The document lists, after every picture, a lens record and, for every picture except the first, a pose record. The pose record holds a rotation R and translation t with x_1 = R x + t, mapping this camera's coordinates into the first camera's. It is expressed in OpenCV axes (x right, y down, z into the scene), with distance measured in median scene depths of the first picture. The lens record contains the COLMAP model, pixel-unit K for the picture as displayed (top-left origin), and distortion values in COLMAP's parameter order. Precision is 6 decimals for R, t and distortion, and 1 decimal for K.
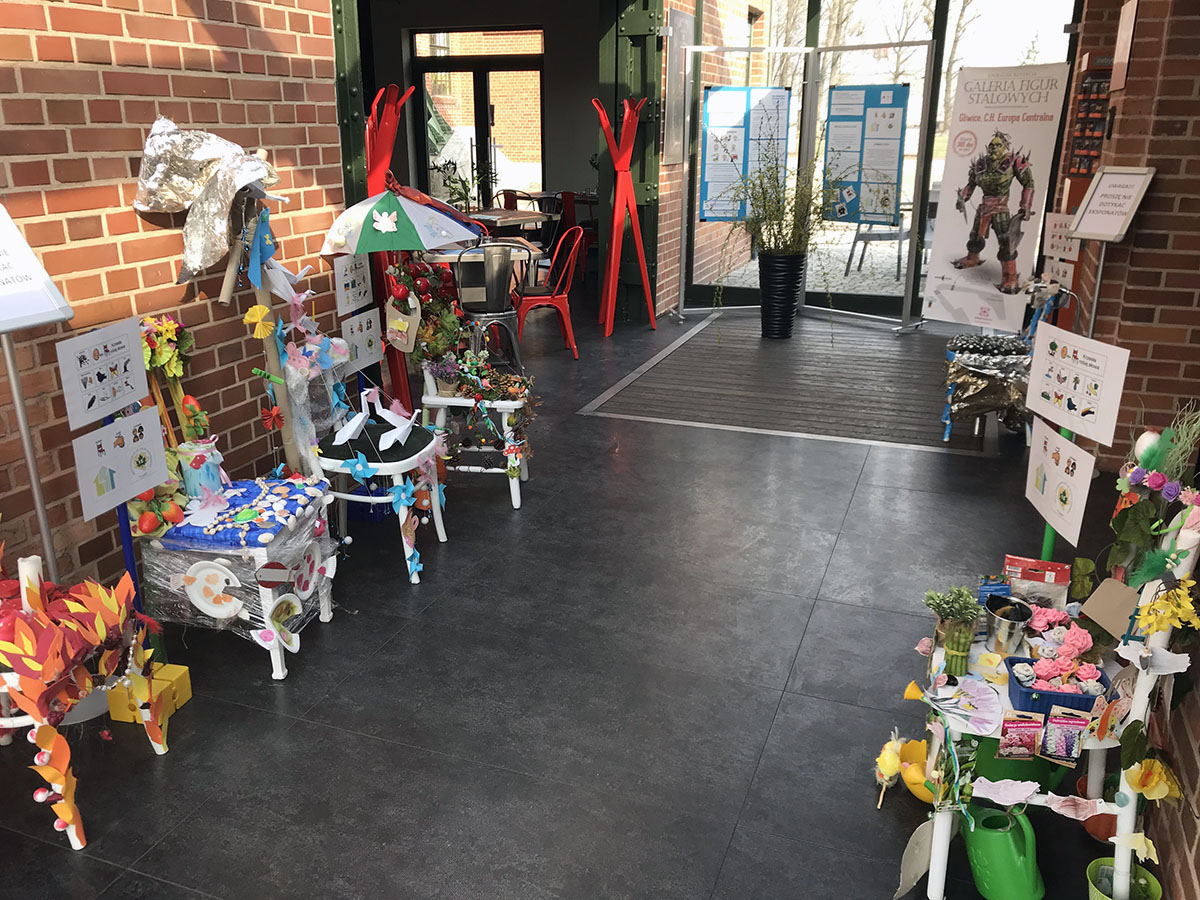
lens RADIAL K [[960.9, 0, 640.3], [0, 960.9, 448.9], [0, 0, 1]] dist [-0.013423, -0.016377]
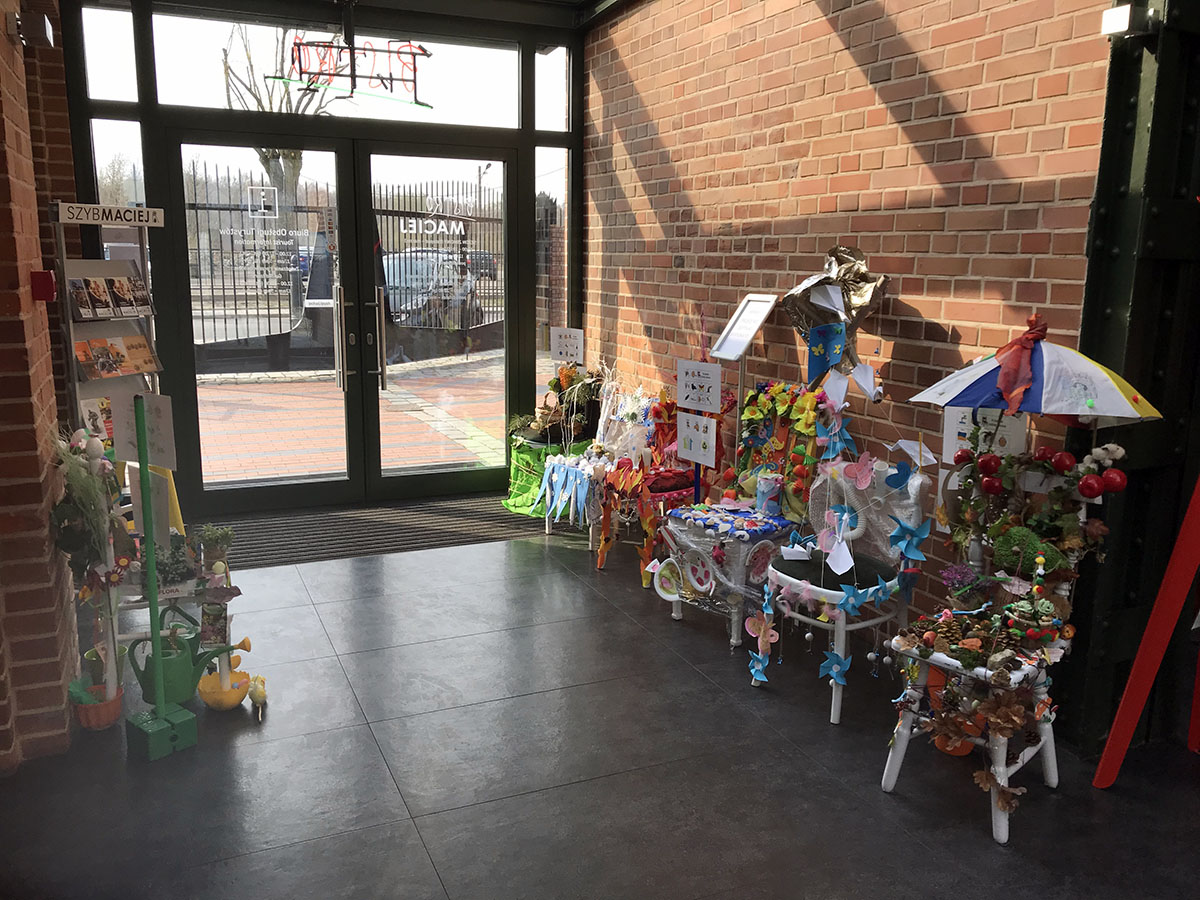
lens RADIAL K [[976.0, 0, 600.0], [0, 976.0, 467.9], [0, 0, 1]] dist [0.009539, -0.139368]
pose [[-0.735447, 0.122298, -0.666454, 0.675932], [-0.237459, 0.874680, 0.422550, -0.562623], [0.634611, 0.469019, -0.614240, 1.730542]]
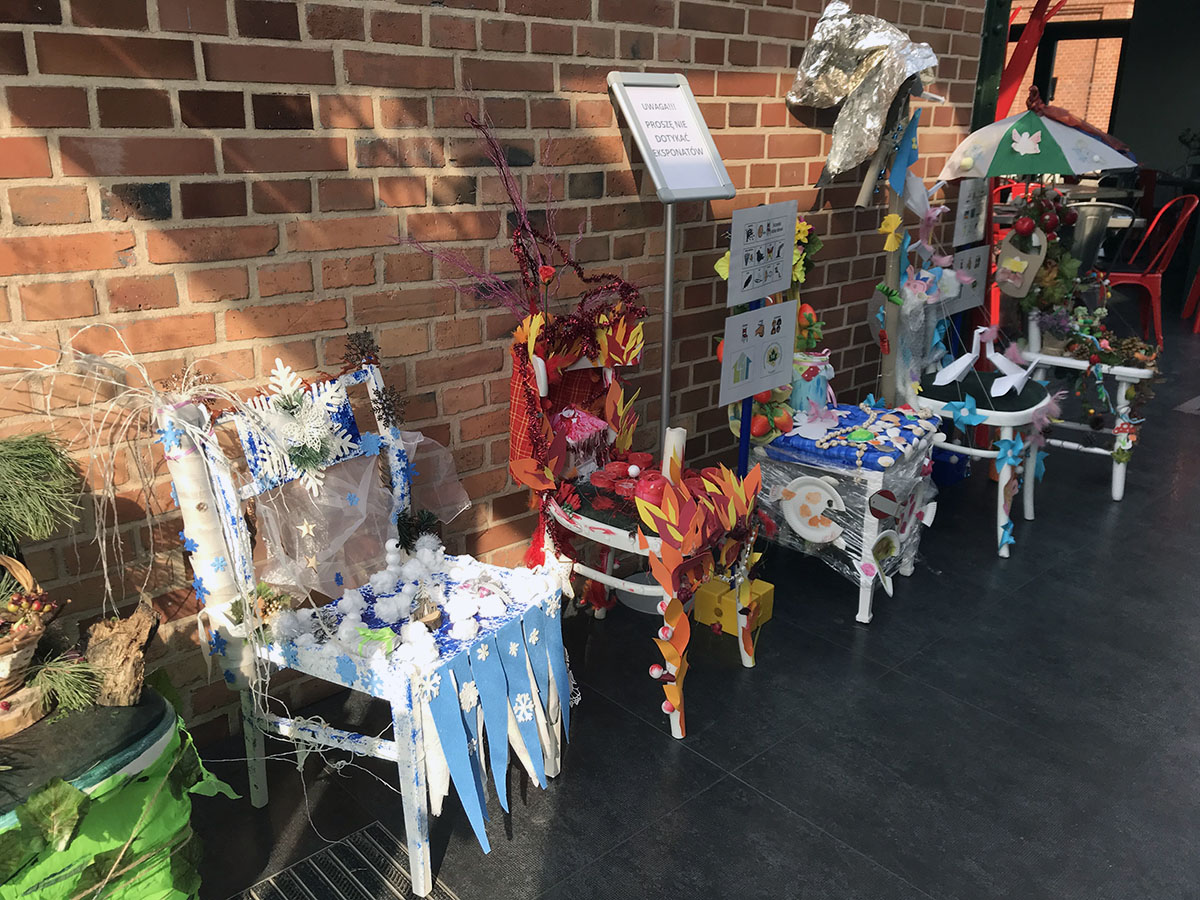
lens RADIAL K [[976.0, 0, 600.0], [0, 976.0, 467.9], [0, 0, 1]] dist [0.009539, -0.139368]
pose [[0.867728, 0.165393, -0.468715, -0.179669], [-0.158290, 0.985869, 0.054838, 0.083703], [0.471161, 0.026609, 0.881646, 0.072284]]
